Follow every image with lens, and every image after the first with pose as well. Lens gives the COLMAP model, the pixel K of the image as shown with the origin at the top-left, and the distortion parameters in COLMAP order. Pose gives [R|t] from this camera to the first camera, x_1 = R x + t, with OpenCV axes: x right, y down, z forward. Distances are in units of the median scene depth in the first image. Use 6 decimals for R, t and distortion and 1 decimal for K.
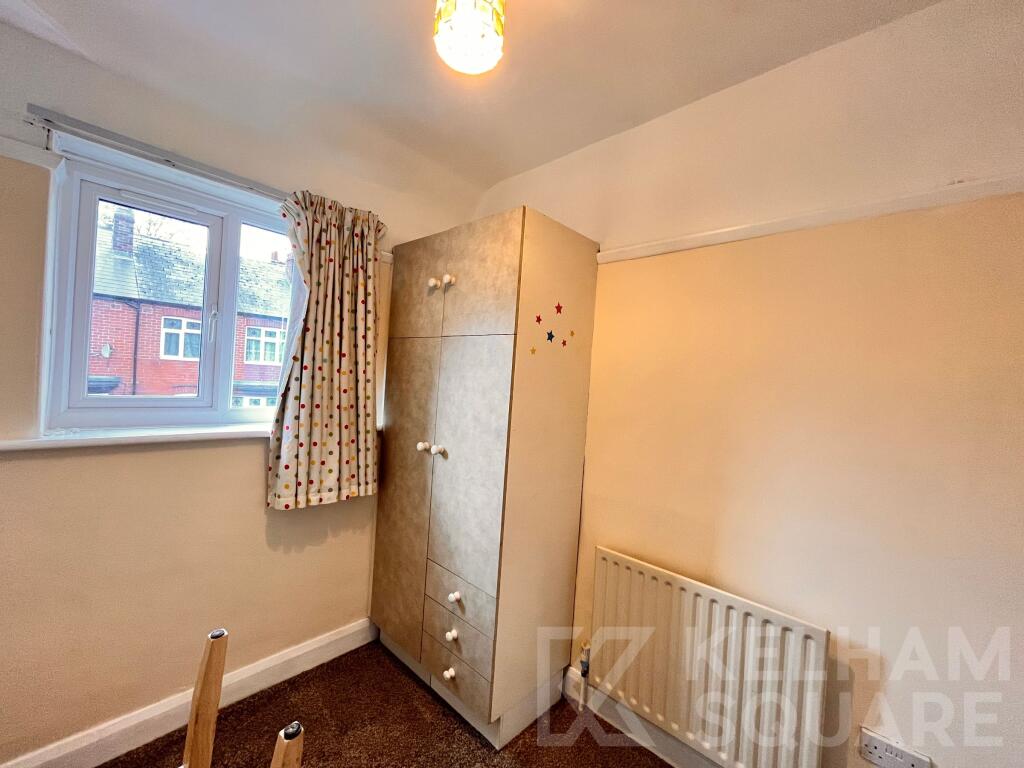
lens RADIAL K [[414.6, 0, 512.0], [0, 414.6, 384.0], [0, 0, 1]] dist [0.002445, 0.000523]
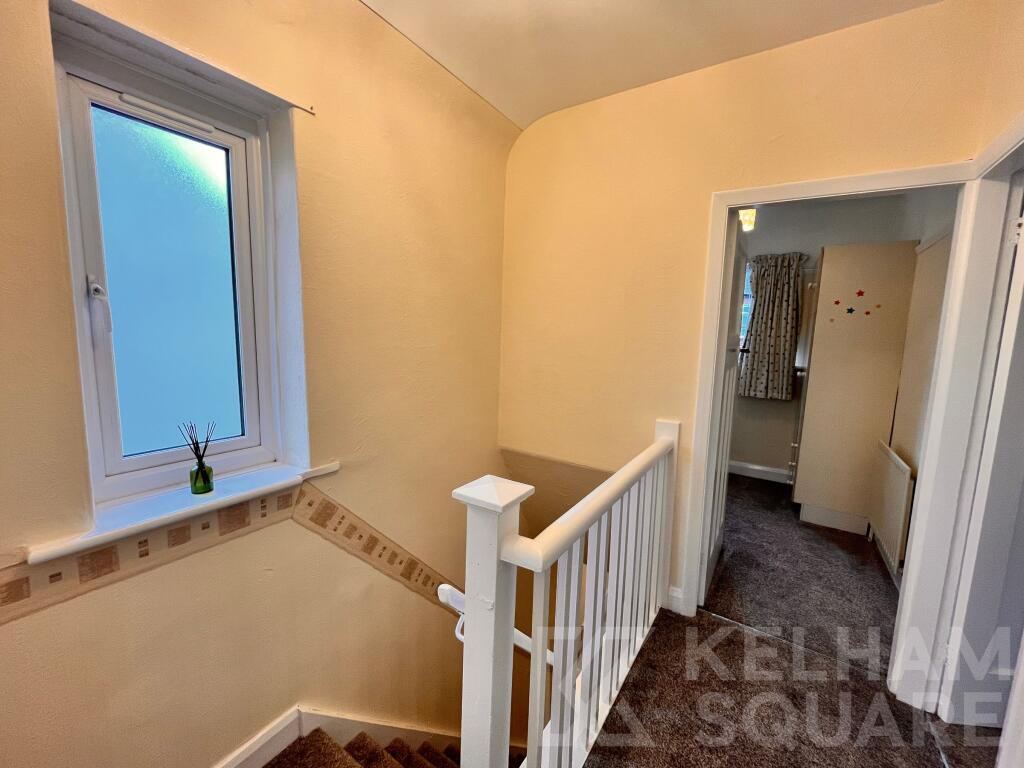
lens RADIAL K [[414.6, 0, 512.0], [0, 414.6, 384.0], [0, 0, 1]] dist [0.002445, 0.000523]
pose [[0.175829, 0.070004, -0.981928, 1.456119], [-0.025038, 0.997464, 0.066628, 0.104220], [0.984102, 0.012871, 0.177136, -0.660703]]
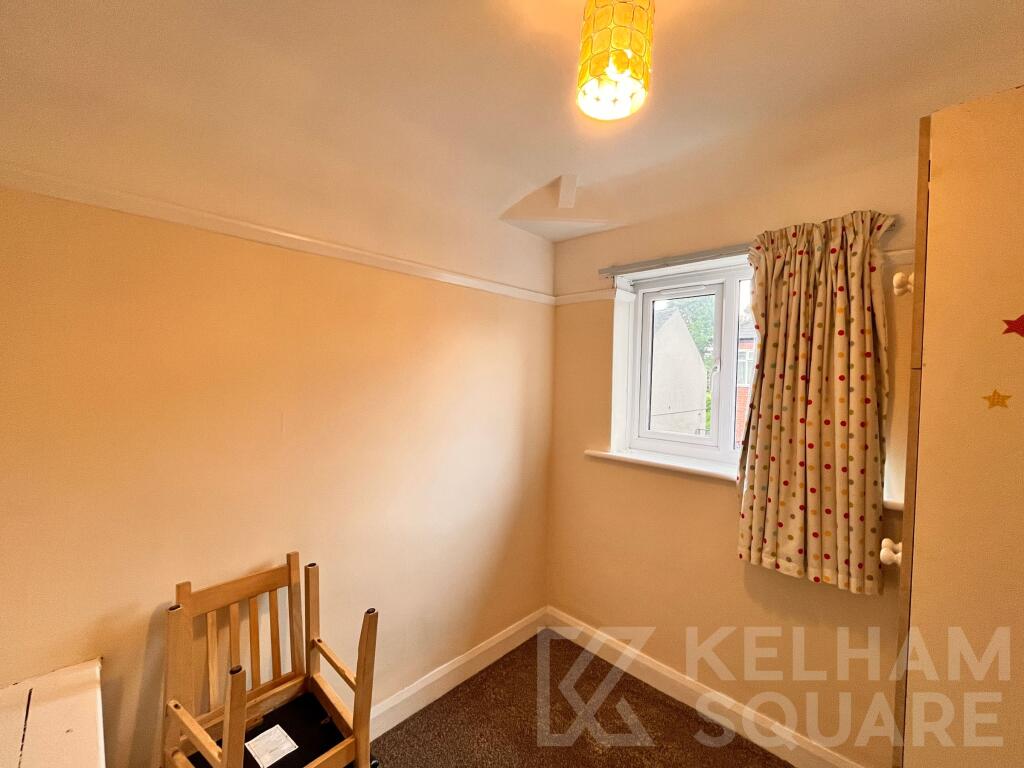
lens RADIAL K [[414.6, 0, 512.0], [0, 414.6, 384.0], [0, 0, 1]] dist [0.002445, 0.000523]
pose [[-0.011147, -0.036882, -0.999257, 0.440688], [-0.033319, 0.998778, -0.036493, -0.056938], [0.999383, 0.032887, -0.012362, 0.425463]]
